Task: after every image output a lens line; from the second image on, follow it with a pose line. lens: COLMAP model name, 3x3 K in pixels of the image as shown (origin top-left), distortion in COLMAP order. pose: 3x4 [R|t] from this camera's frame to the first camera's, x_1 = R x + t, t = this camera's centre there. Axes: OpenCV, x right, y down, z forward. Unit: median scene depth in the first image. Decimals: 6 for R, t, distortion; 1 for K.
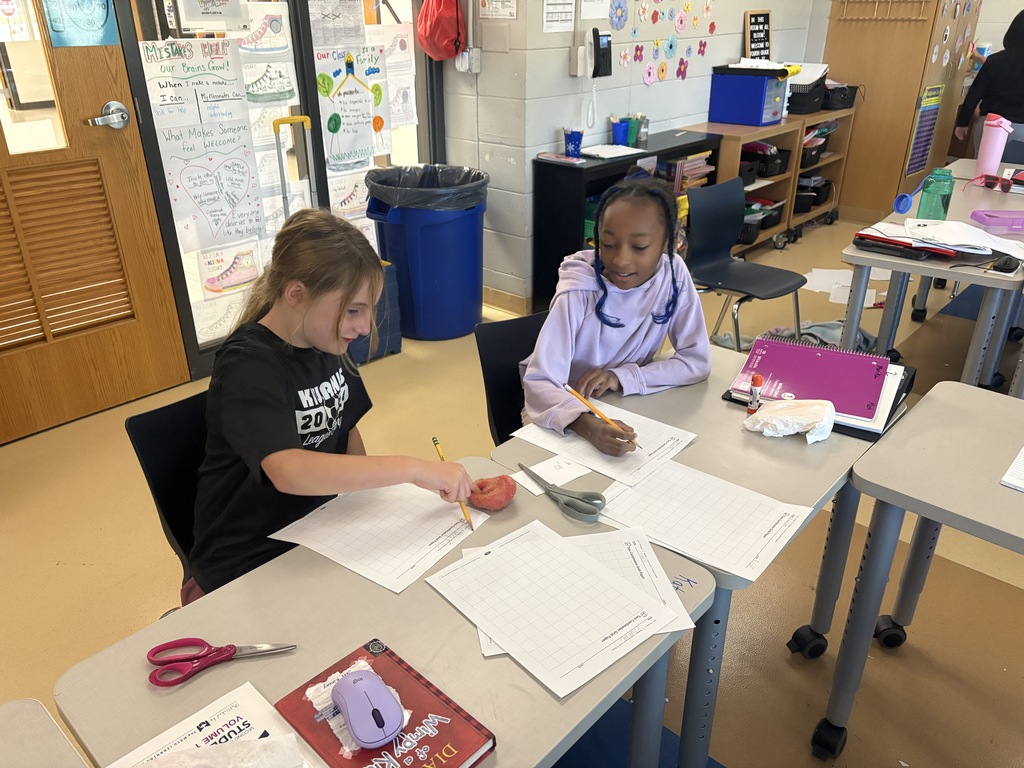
lens RADIAL K [[768.8, 0, 510.1], [0, 768.8, 384.3], [0, 0, 1]] dist [0.039094, -0.044845]
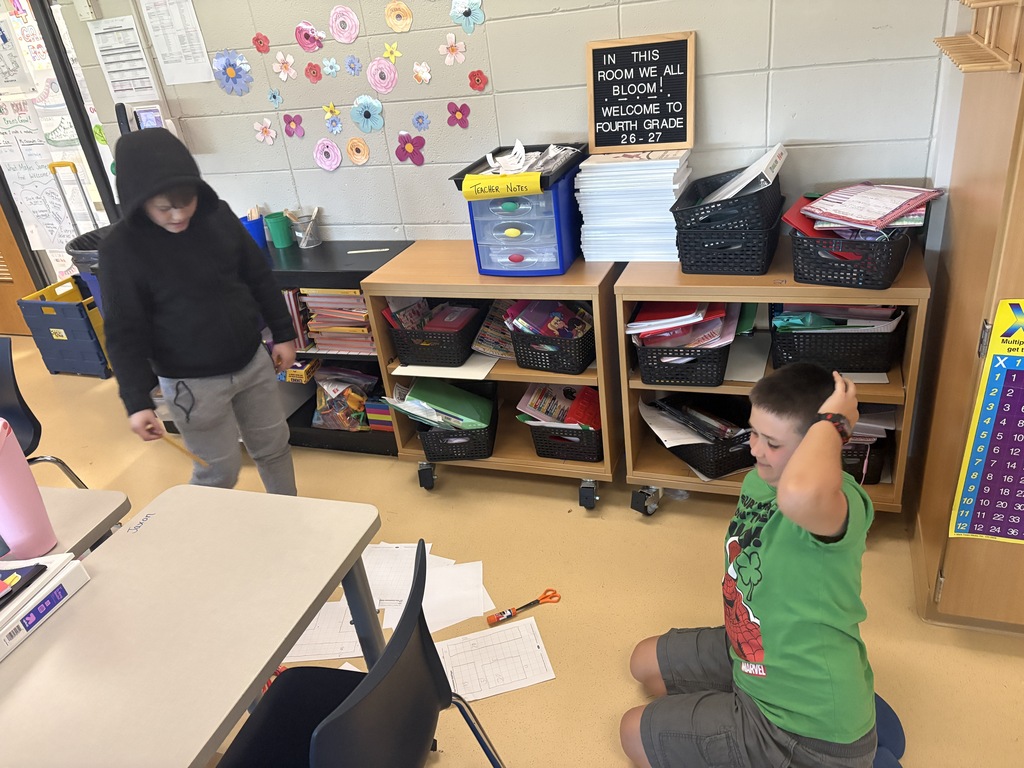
lens RADIAL K [[768.8, 0, 513.5], [0, 768.8, 381.1], [0, 0, 1]] dist [0.039094, -0.044845]
pose [[0.383942, 0.391905, -0.836062, 1.078849], [-0.304049, 0.908621, 0.286290, -0.569057], [0.871862, 0.144285, 0.468016, 1.049964]]
